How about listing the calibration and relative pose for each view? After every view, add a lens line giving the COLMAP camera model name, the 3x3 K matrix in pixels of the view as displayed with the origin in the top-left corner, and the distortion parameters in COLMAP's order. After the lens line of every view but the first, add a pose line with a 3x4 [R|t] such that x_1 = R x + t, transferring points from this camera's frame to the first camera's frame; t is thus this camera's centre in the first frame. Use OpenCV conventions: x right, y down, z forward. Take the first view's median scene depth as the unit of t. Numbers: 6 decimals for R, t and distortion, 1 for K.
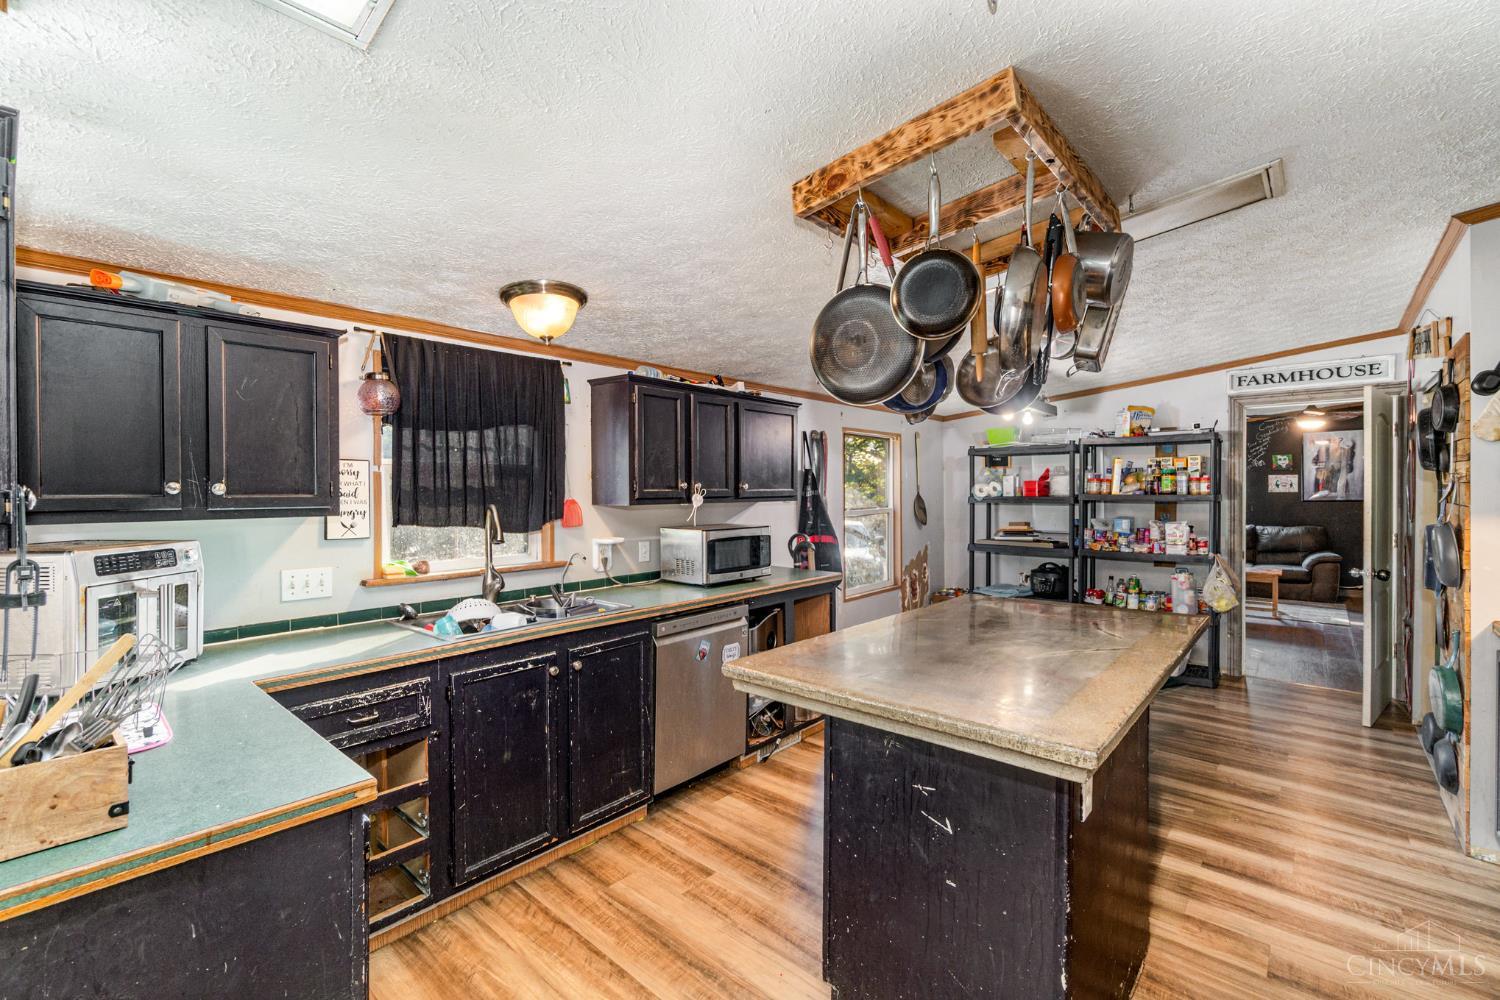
lens RADIAL K [[643.0, 0, 748.3], [0, 643.0, 498.4], [0, 0, 1]] dist [0.001726, 0.001470]
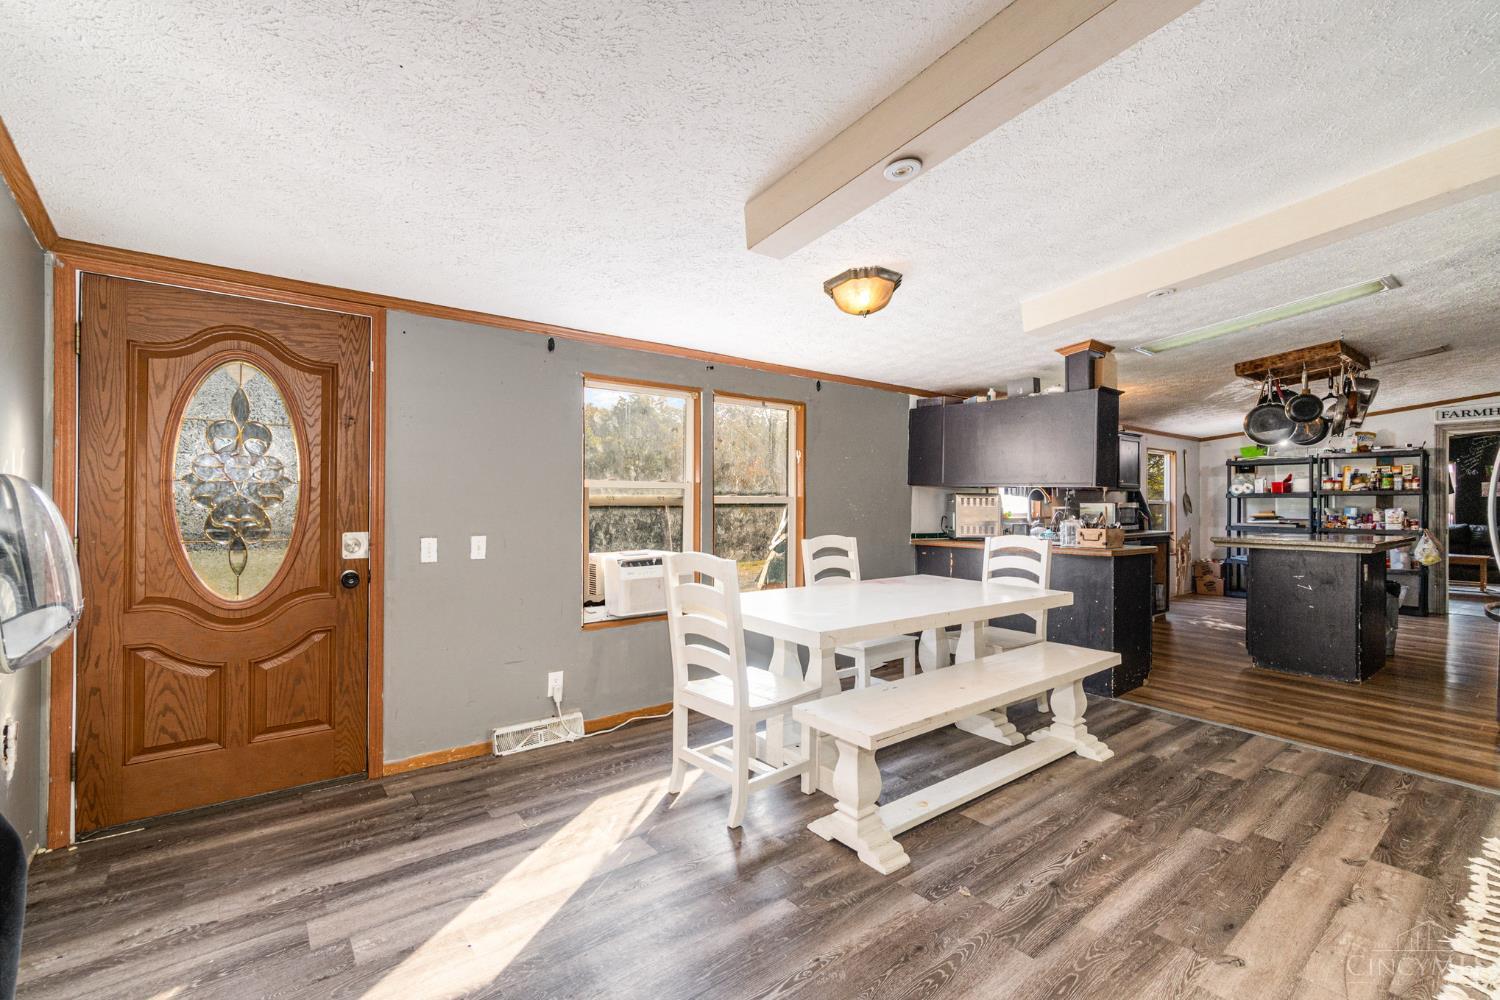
lens RADIAL K [[643.0, 0, 750.8], [0, 643.0, 504.0], [0, 0, 1]] dist [0.001726, 0.001470]
pose [[0.982183, 0.008346, -0.187742, -0.527144], [-0.010765, 0.999872, -0.011867, 0.059288], [0.187619, 0.013677, 0.982147, -0.762261]]
